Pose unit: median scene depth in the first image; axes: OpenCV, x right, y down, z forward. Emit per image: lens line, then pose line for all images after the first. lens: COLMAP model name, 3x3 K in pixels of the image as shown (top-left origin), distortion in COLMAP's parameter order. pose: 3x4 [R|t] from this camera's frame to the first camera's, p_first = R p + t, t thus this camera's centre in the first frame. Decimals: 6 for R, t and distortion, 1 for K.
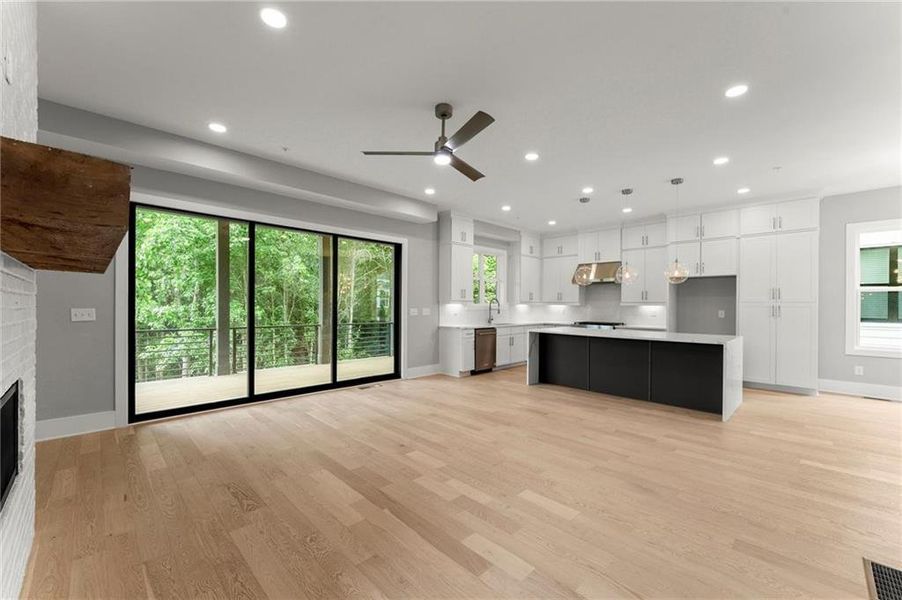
lens RADIAL K [[366.8, 0, 457.5], [0, 366.8, 301.9], [0, 0, 1]] dist [-0.003741, 0.000584]
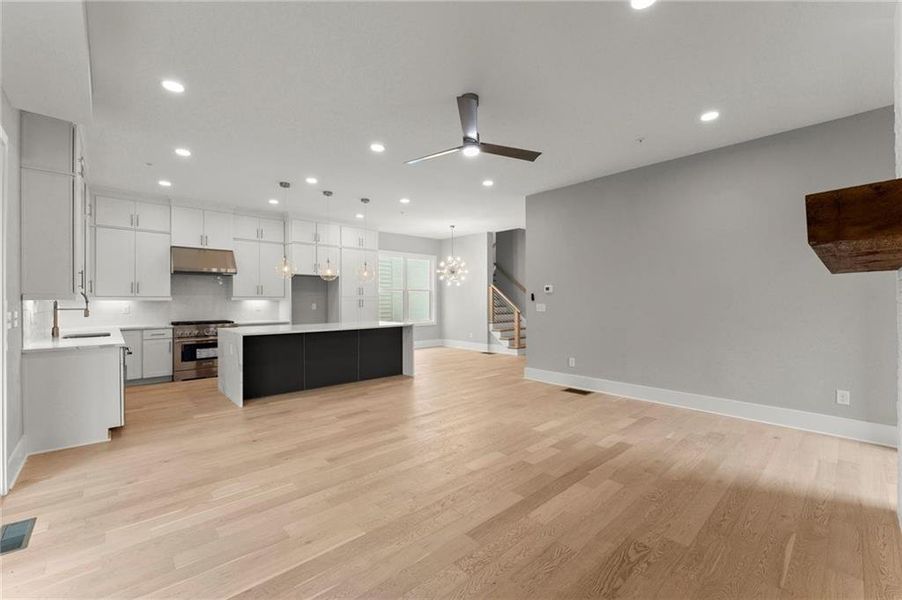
lens RADIAL K [[366.8, 0, 453.7], [0, 366.8, 300.3], [0, 0, 1]] dist [-0.003741, 0.000584]
pose [[0.049710, -0.009729, 0.998716, -0.575327], [-0.004844, 0.999938, 0.009982, -0.002386], [-0.998752, -0.005334, 0.049659, 0.565484]]
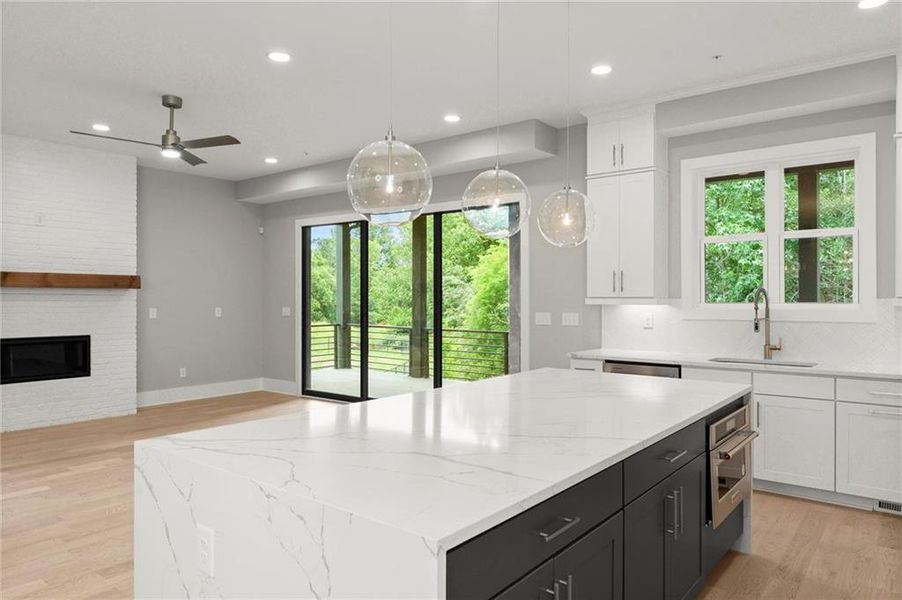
lens RADIAL K [[601.3, 0, 446.7], [0, 601.3, 298.8], [0, 0, 1]] dist [0.001444, 0.002258]
pose [[0.107845, -0.007948, -0.994136, 0.915749], [0.006332, 0.999953, -0.007308, 0.003715], [0.994148, -0.005507, 0.107890, 0.891209]]
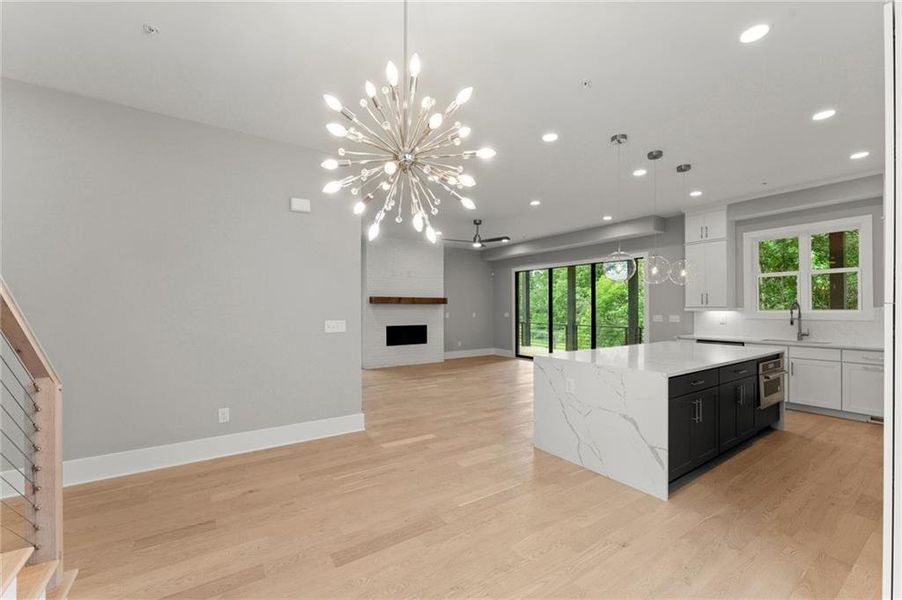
lens RADIAL K [[366.8, 0, 451.5], [0, 366.8, 307.8], [0, 0, 1]] dist [-0.003741, 0.000584]
pose [[-0.193201, -0.008896, -0.981119, 1.220751], [0.007100, 0.999920, -0.010464, 0.004405], [0.981134, -0.008987, -0.193122, 0.732523]]
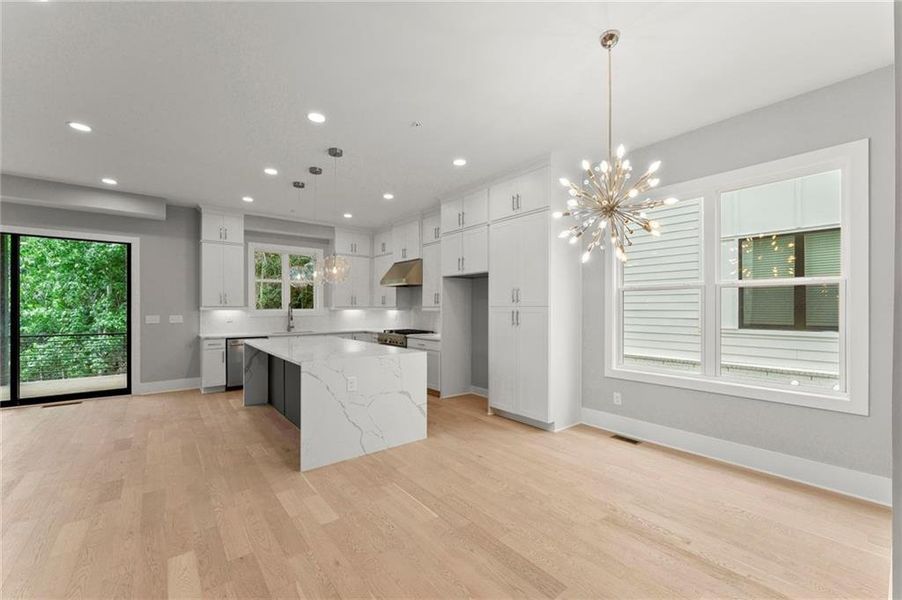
lens RADIAL K [[366.8, 0, 456.3], [0, 366.8, 306.1], [0, 0, 1]] dist [-0.003741, 0.000584]
pose [[0.994442, -0.006483, -0.105088, 0.837762], [0.006781, 0.999974, 0.002478, -0.002901], [0.105069, -0.003177, 0.994460, 0.225632]]
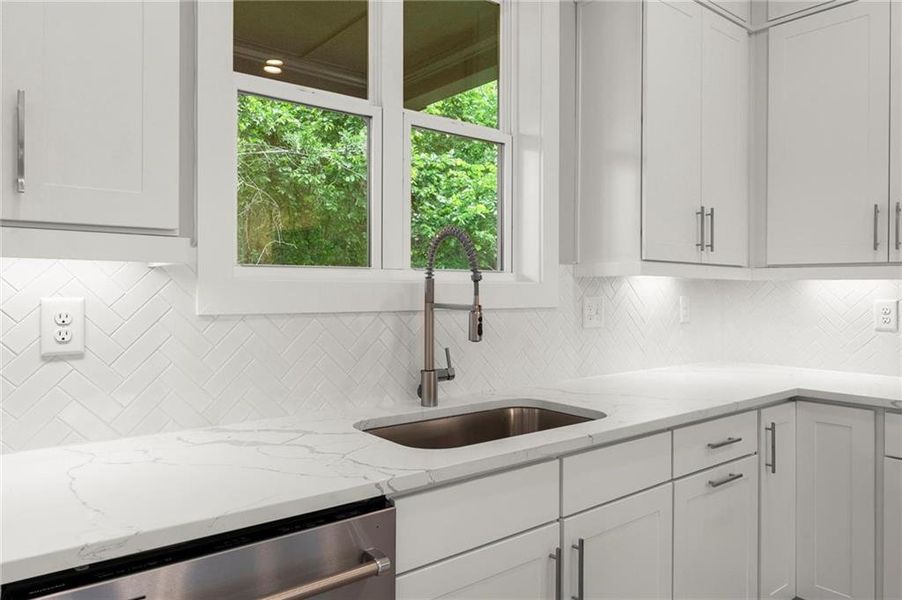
lens RADIAL K [[601.3, 0, 455.1], [0, 601.3, 296.7], [0, 0, 1]] dist [0.001444, 0.002258]
pose [[0.993536, 0.002452, -0.113487, 0.180481], [-0.000420, 0.999839, 0.017921, 0.017260], [0.113513, -0.017758, 0.993378, 1.089630]]
